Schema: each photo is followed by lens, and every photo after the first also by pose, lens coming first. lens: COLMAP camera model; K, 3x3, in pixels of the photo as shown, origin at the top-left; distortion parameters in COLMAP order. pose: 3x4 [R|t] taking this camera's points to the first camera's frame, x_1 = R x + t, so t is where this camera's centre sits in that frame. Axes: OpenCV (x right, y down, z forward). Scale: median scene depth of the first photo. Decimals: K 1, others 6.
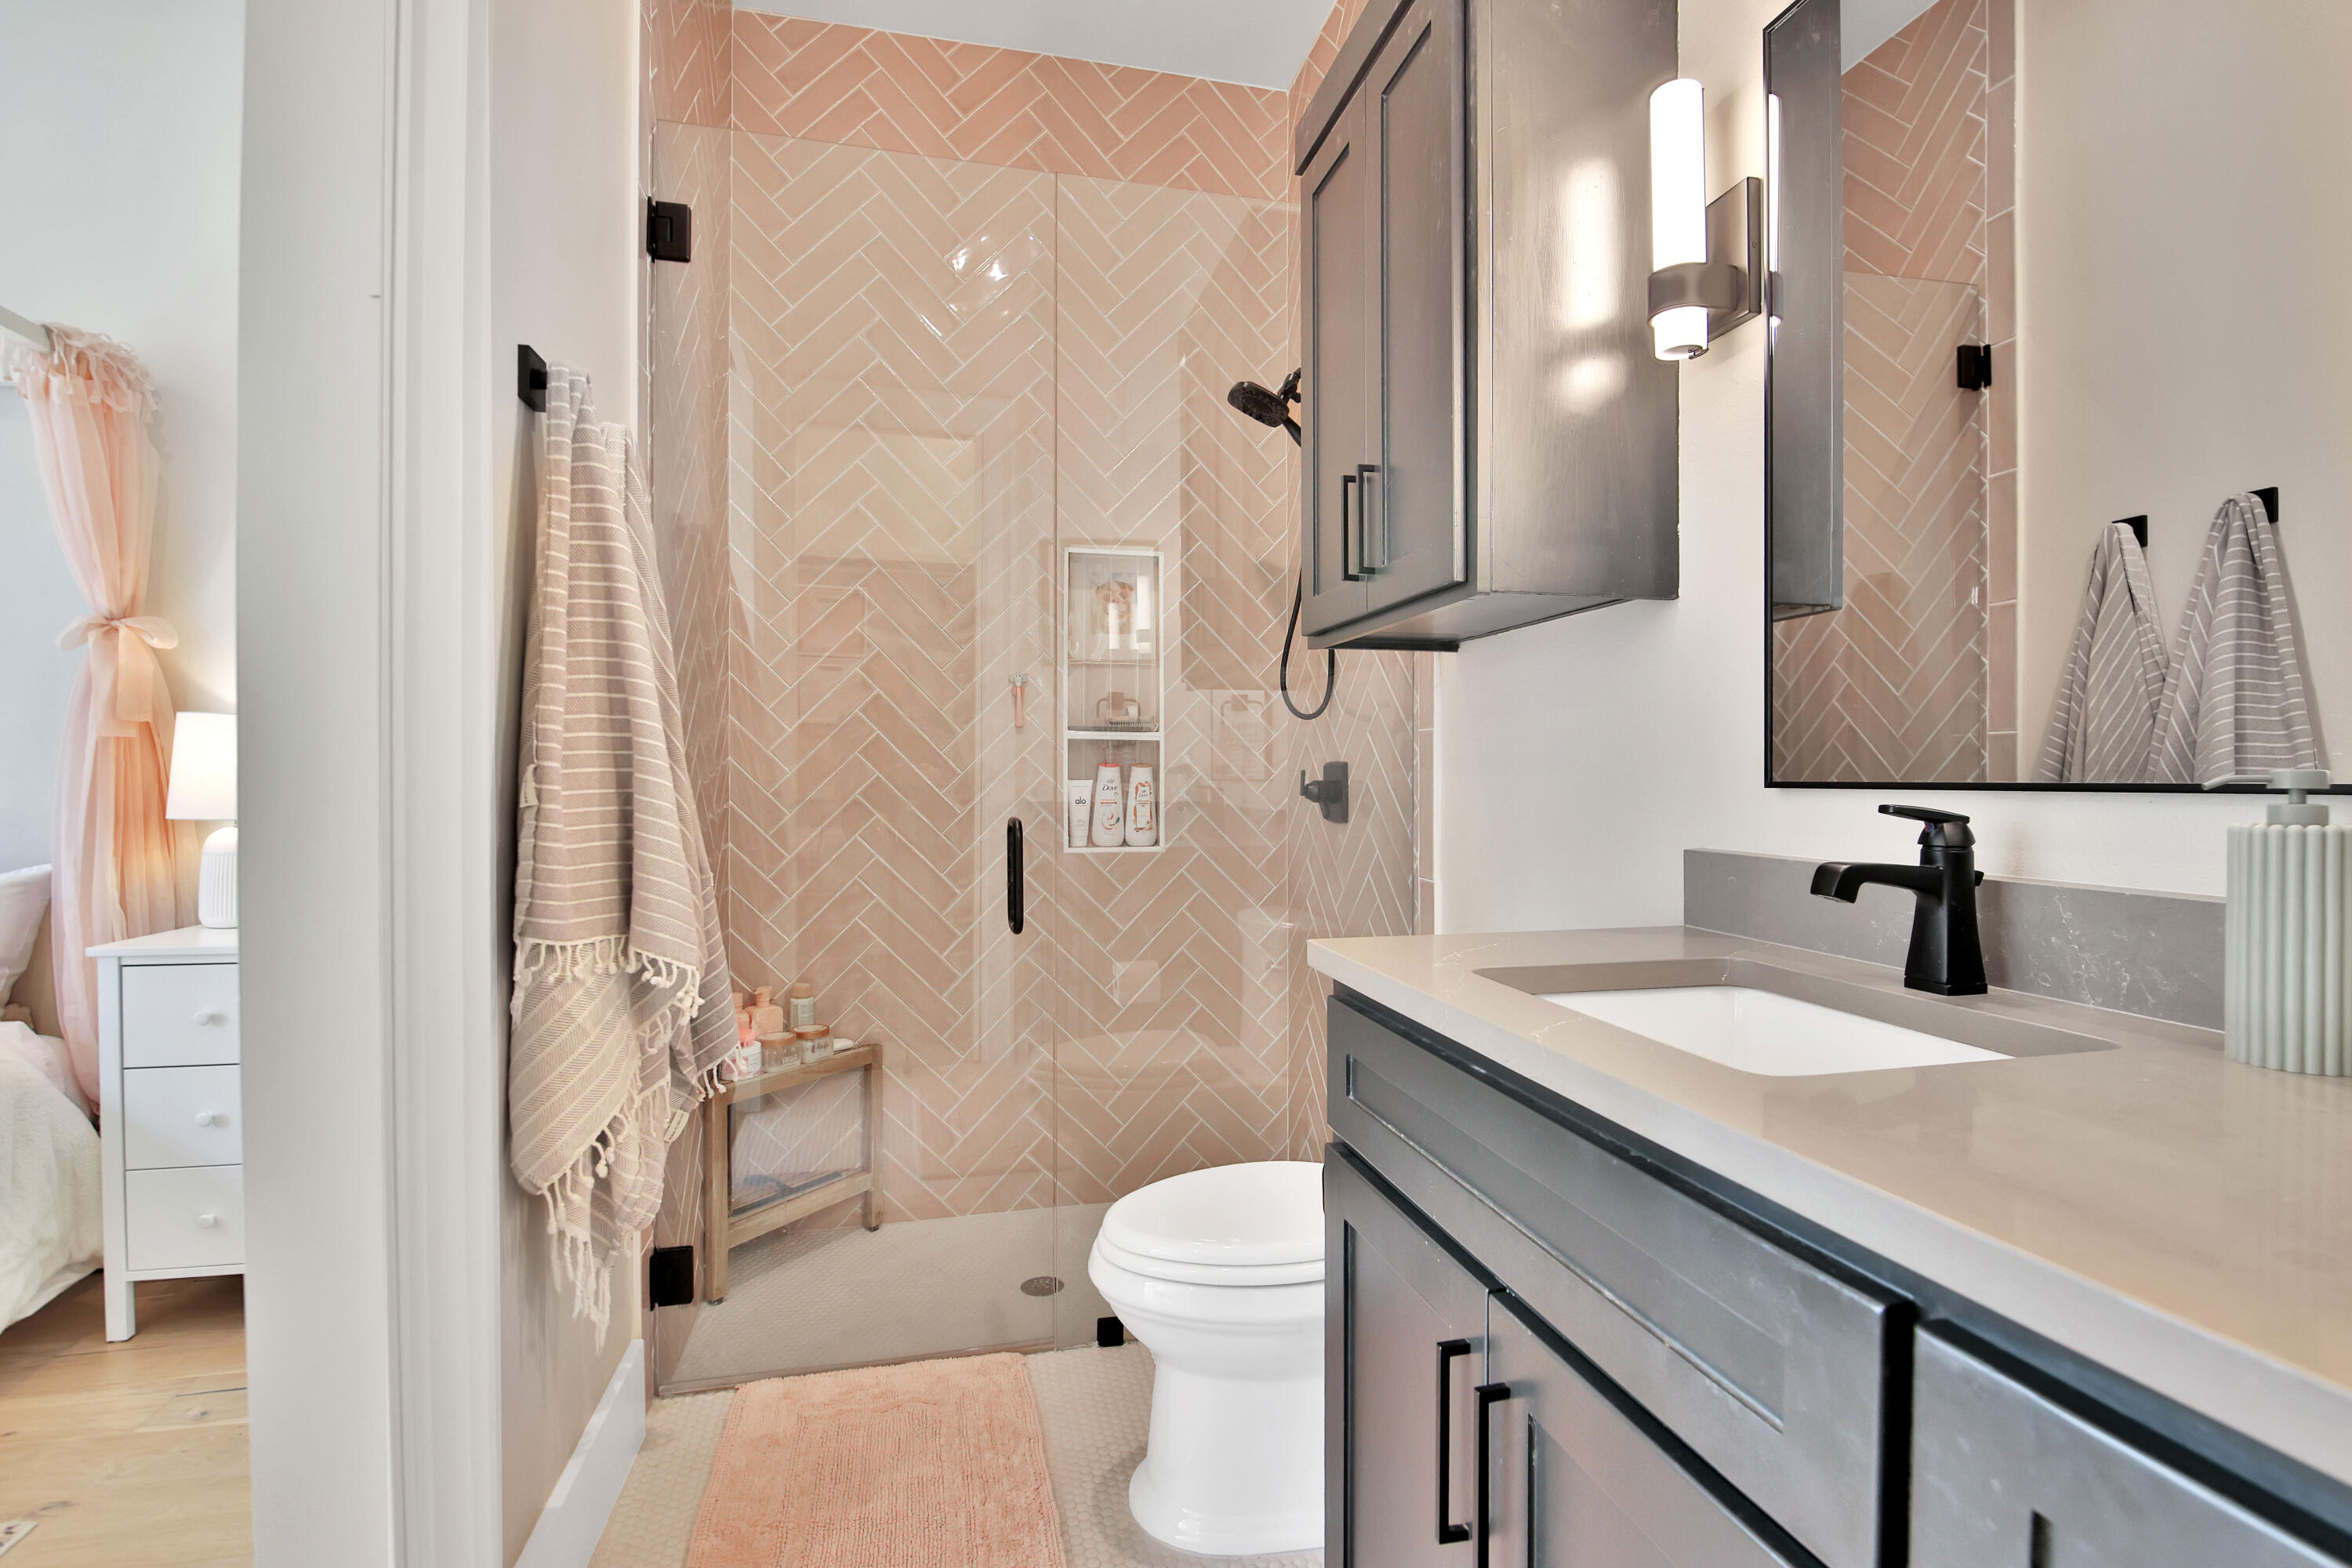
lens RADIAL K [[1100.1, 0, 1182.5], [0, 1100.1, 782.7], [0, 0, 1]] dist [0.000861, -0.011837]
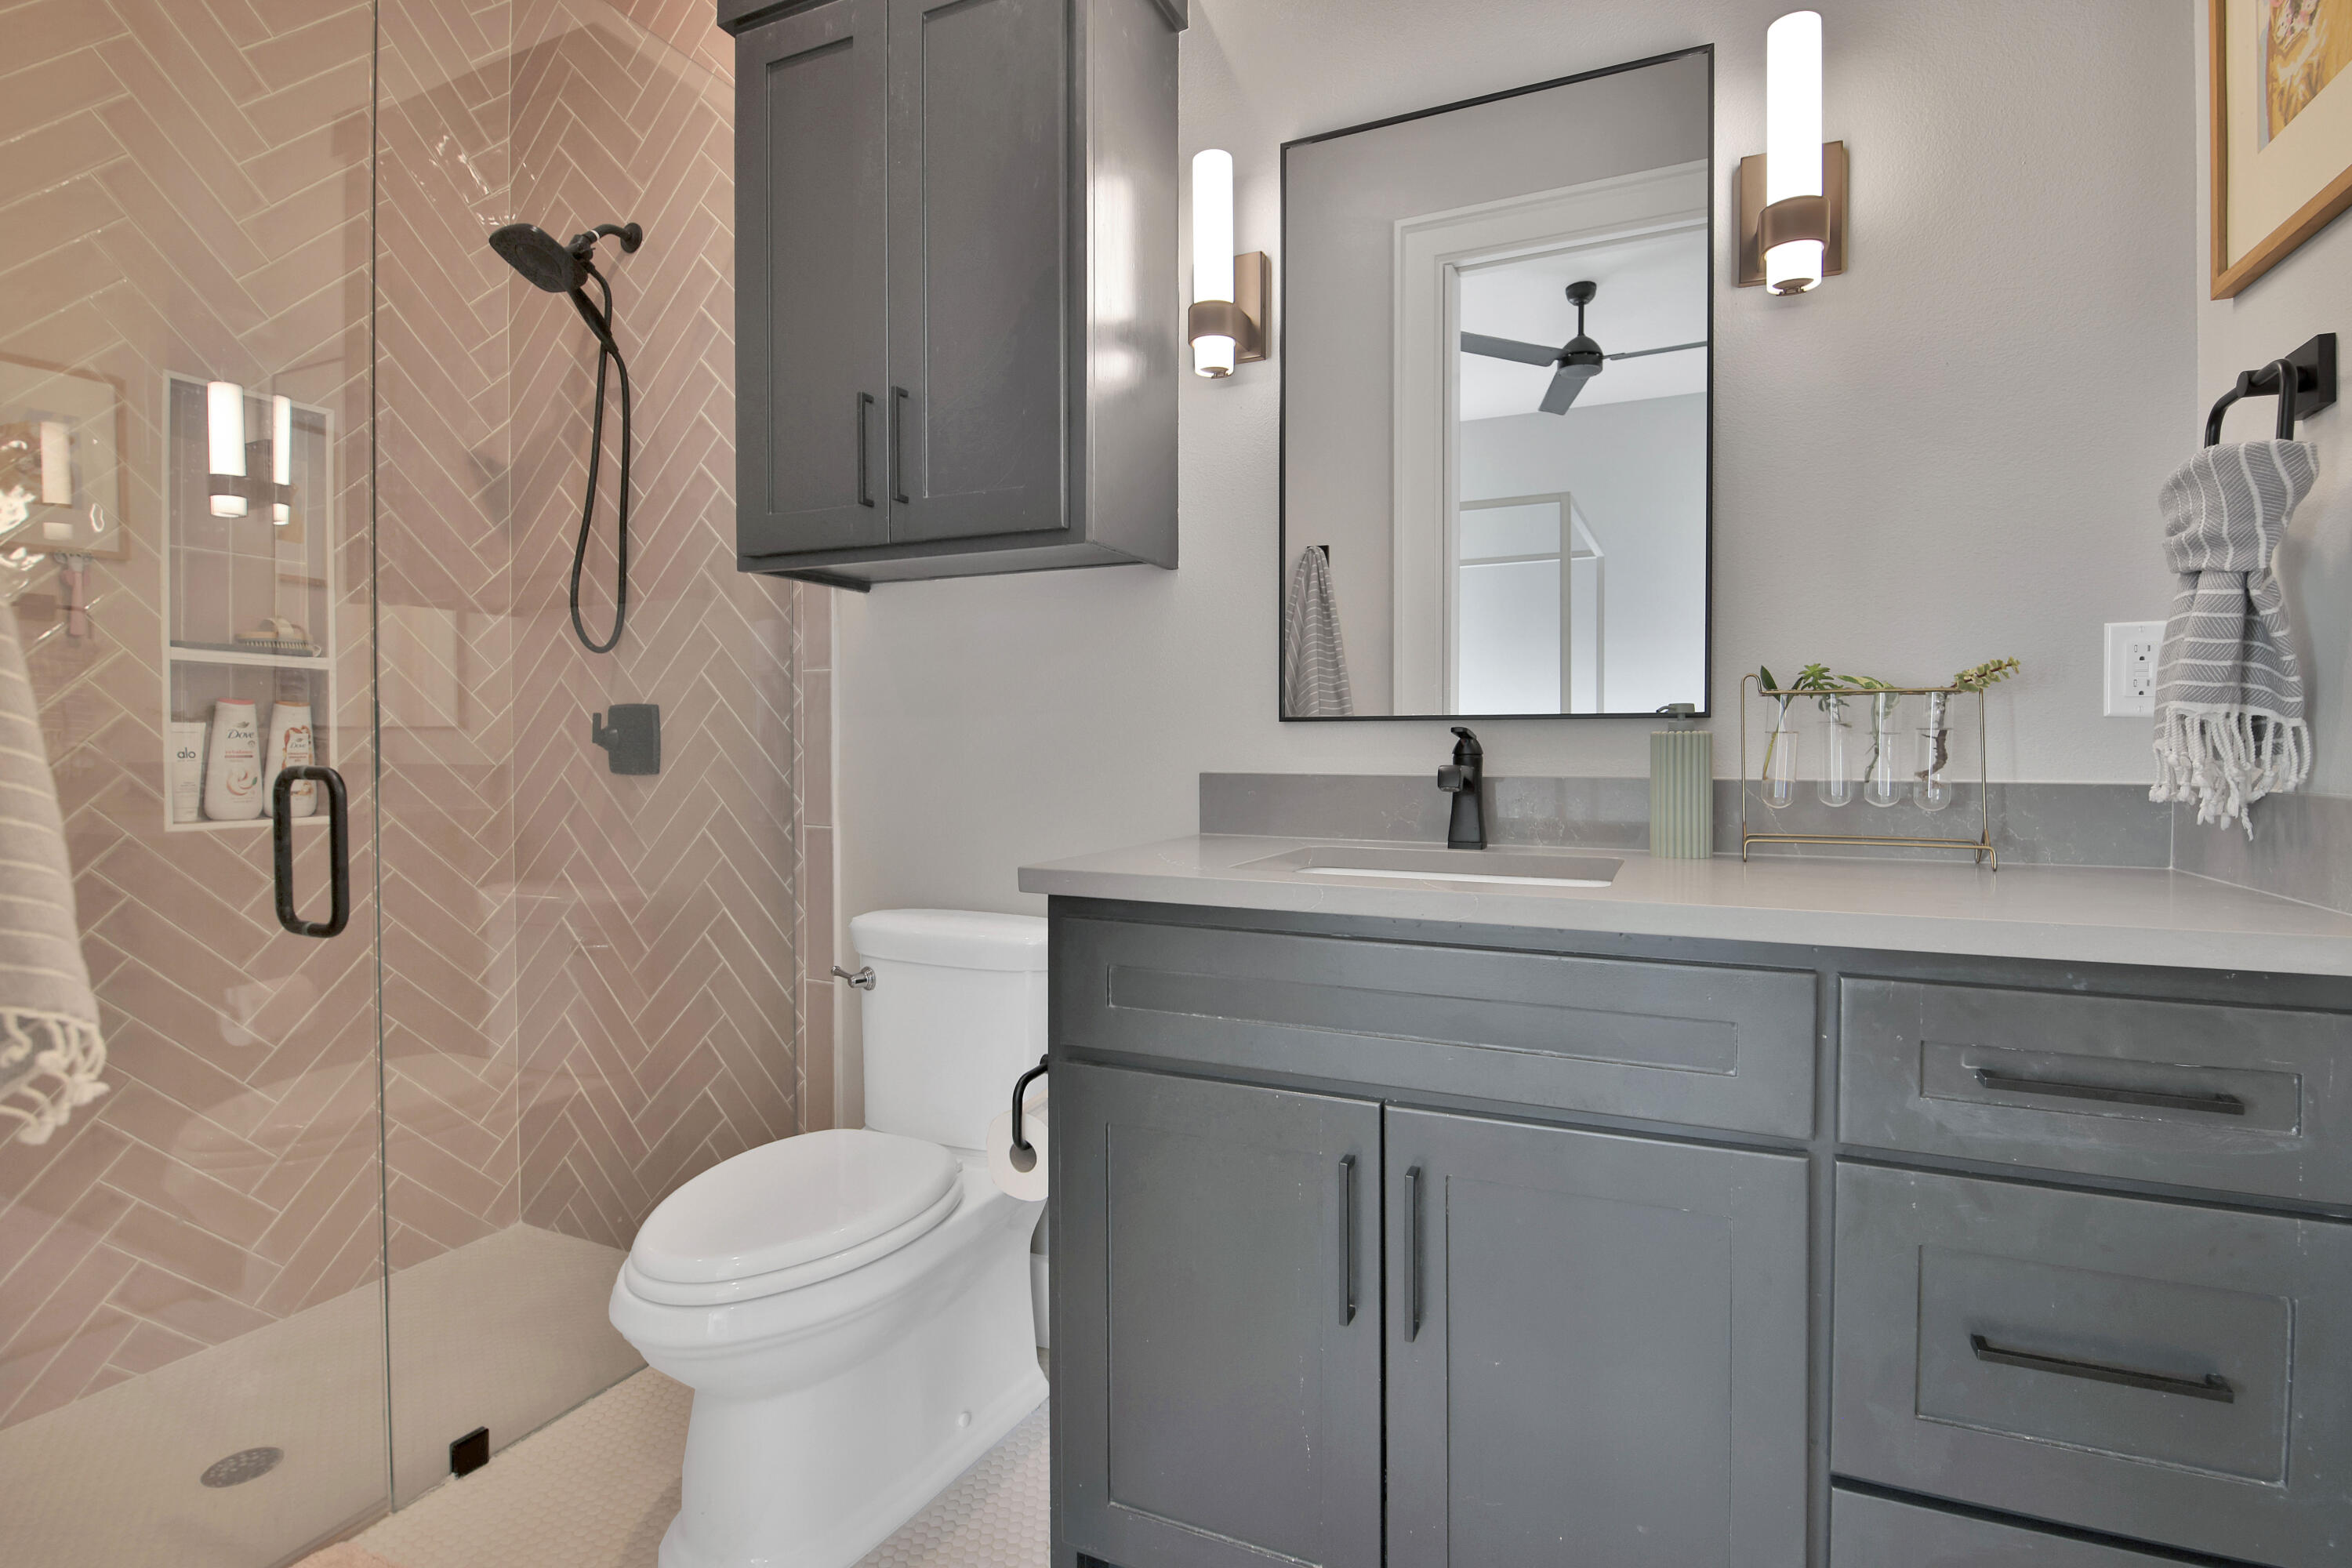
lens RADIAL K [[1088.1, 0, 1175.6], [0, 1088.1, 759.4], [0, 0, 1]] dist [-0.000731, -0.012825]
pose [[0.616435, -0.009157, 0.787353, -0.342322], [0.002739, 0.999951, 0.009485, 0.022256], [-0.787401, -0.003690, 0.616430, 0.171536]]
